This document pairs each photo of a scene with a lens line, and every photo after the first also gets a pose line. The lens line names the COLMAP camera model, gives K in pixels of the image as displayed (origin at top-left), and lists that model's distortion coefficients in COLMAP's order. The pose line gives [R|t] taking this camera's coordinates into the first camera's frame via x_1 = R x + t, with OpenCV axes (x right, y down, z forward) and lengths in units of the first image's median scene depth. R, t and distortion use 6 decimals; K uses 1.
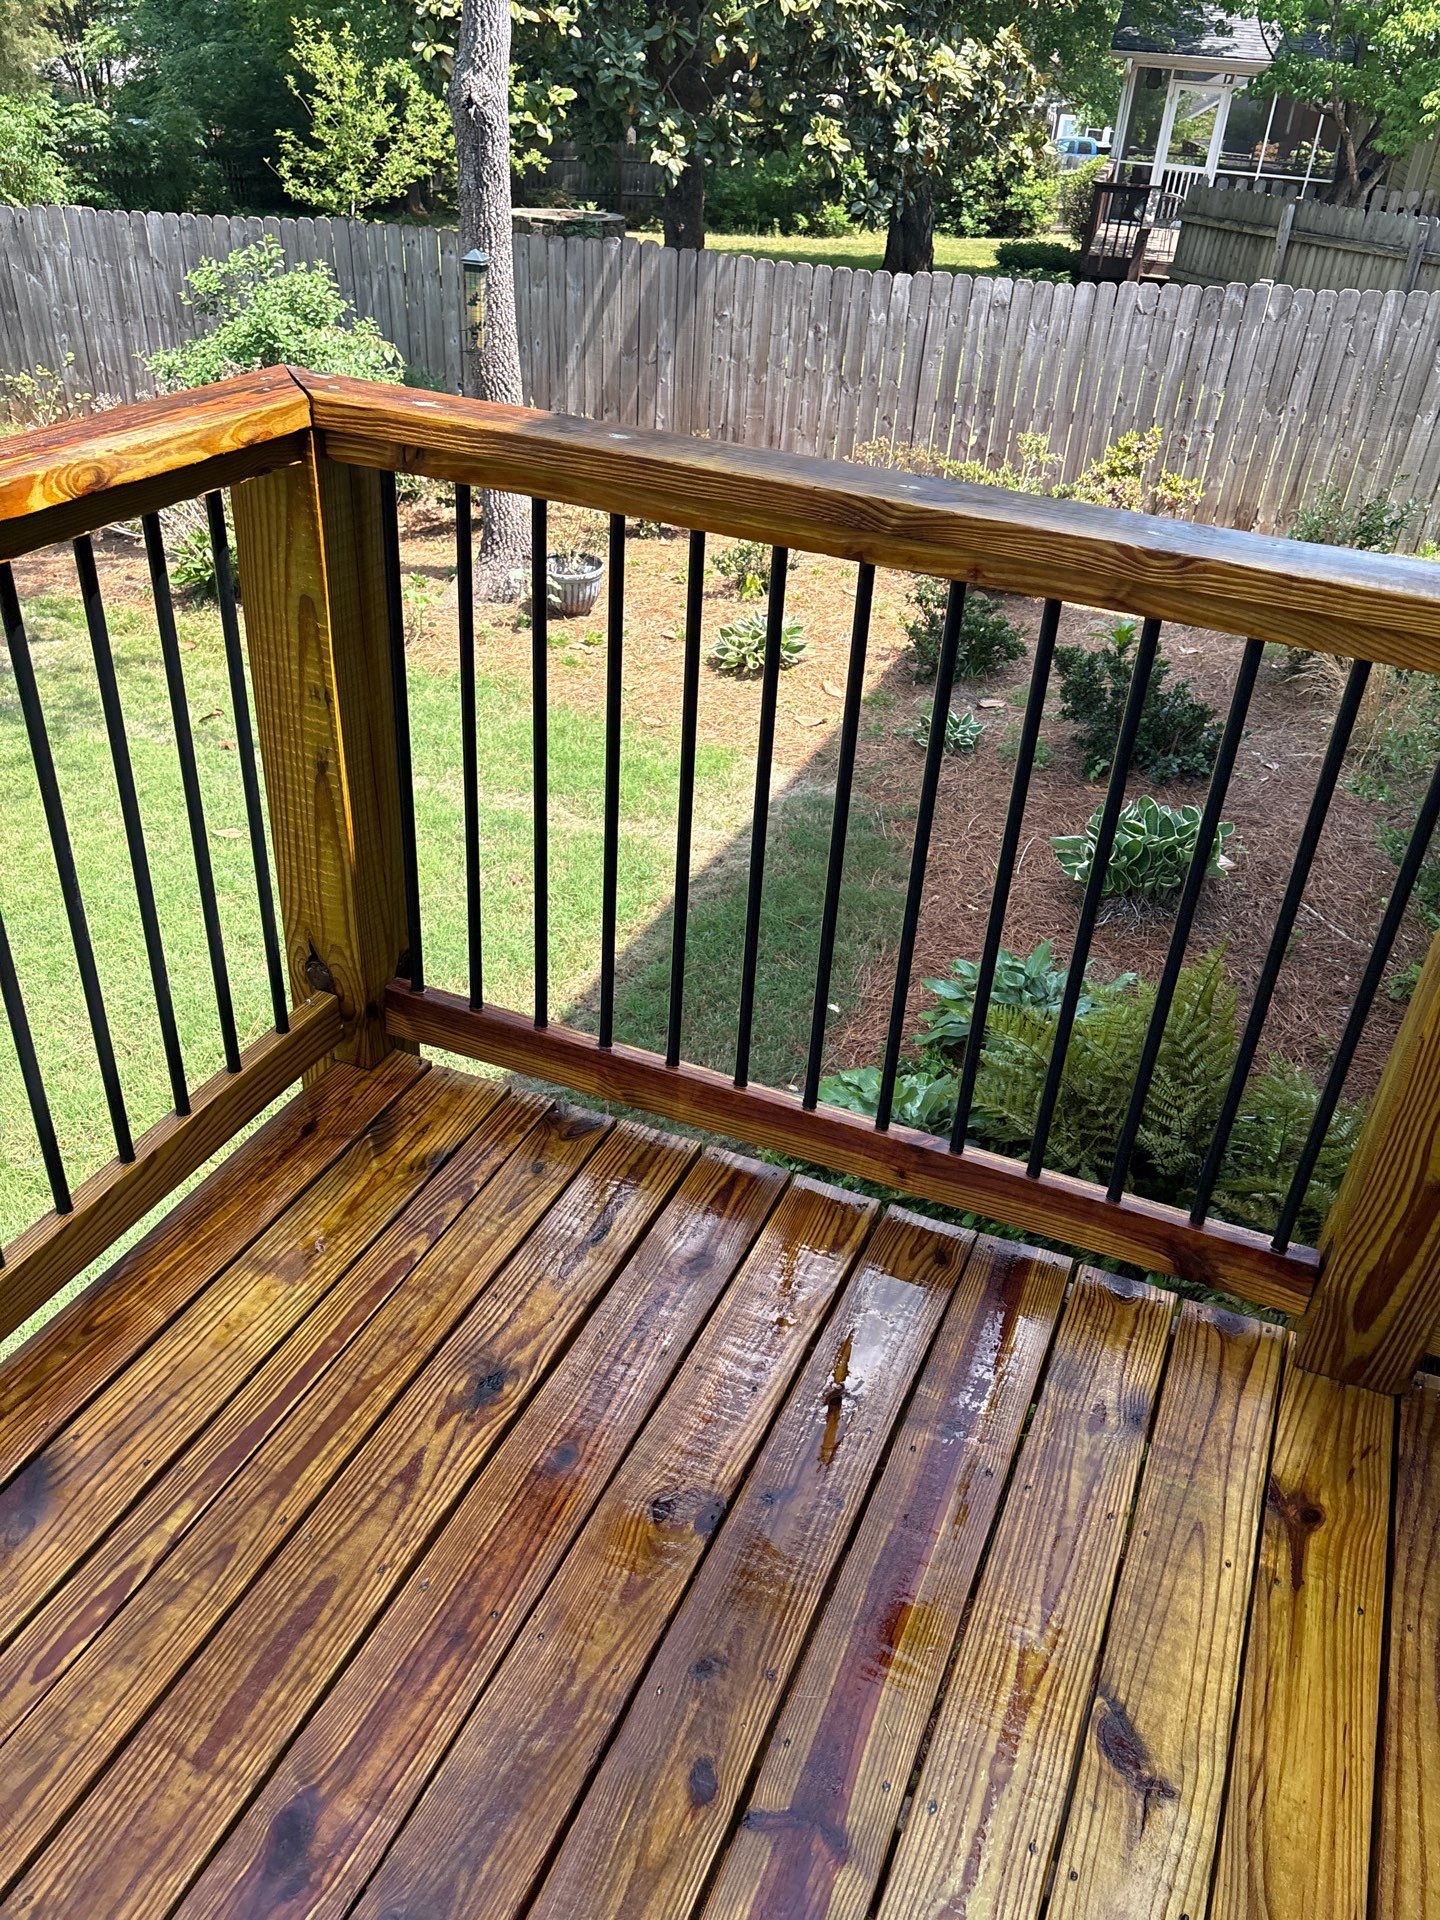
lens RADIAL K [[1478.8, 0, 720.0], [0, 1478.8, 960.0], [0, 0, 1]] dist [0.046925, -0.043565]
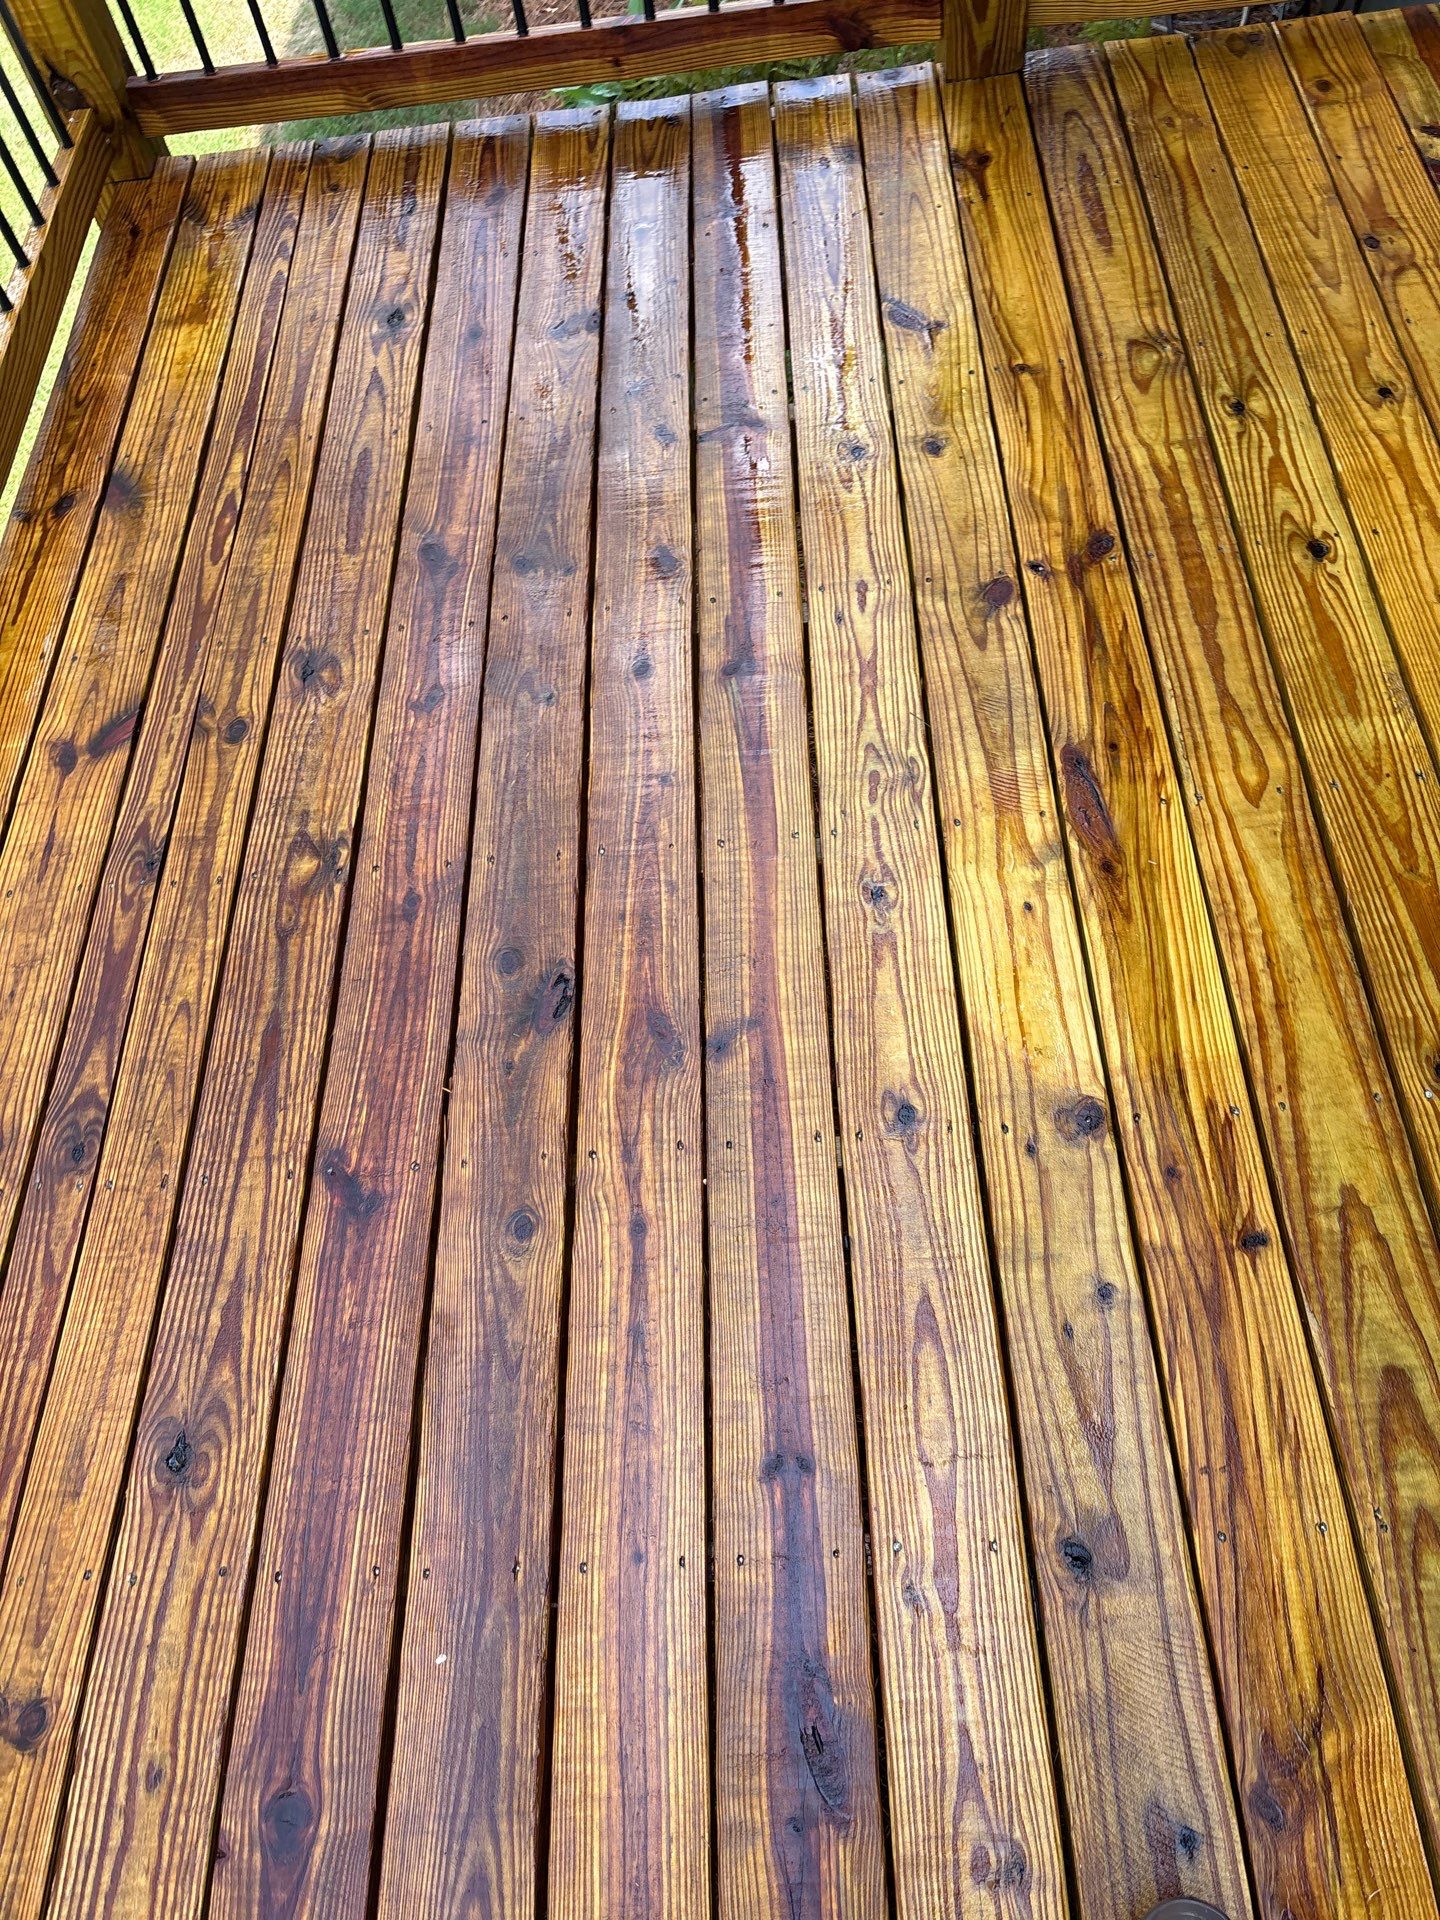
lens RADIAL K [[1478.8, 0, 720.0], [0, 1478.8, 960.0], [0, 0, 1]] dist [0.046925, -0.043565]
pose [[0.898120, -0.432844, 0.077628, -0.208964], [0.359561, 0.824444, 0.437044, 0.241234], [-0.253171, -0.364606, 0.896084, -0.373344]]
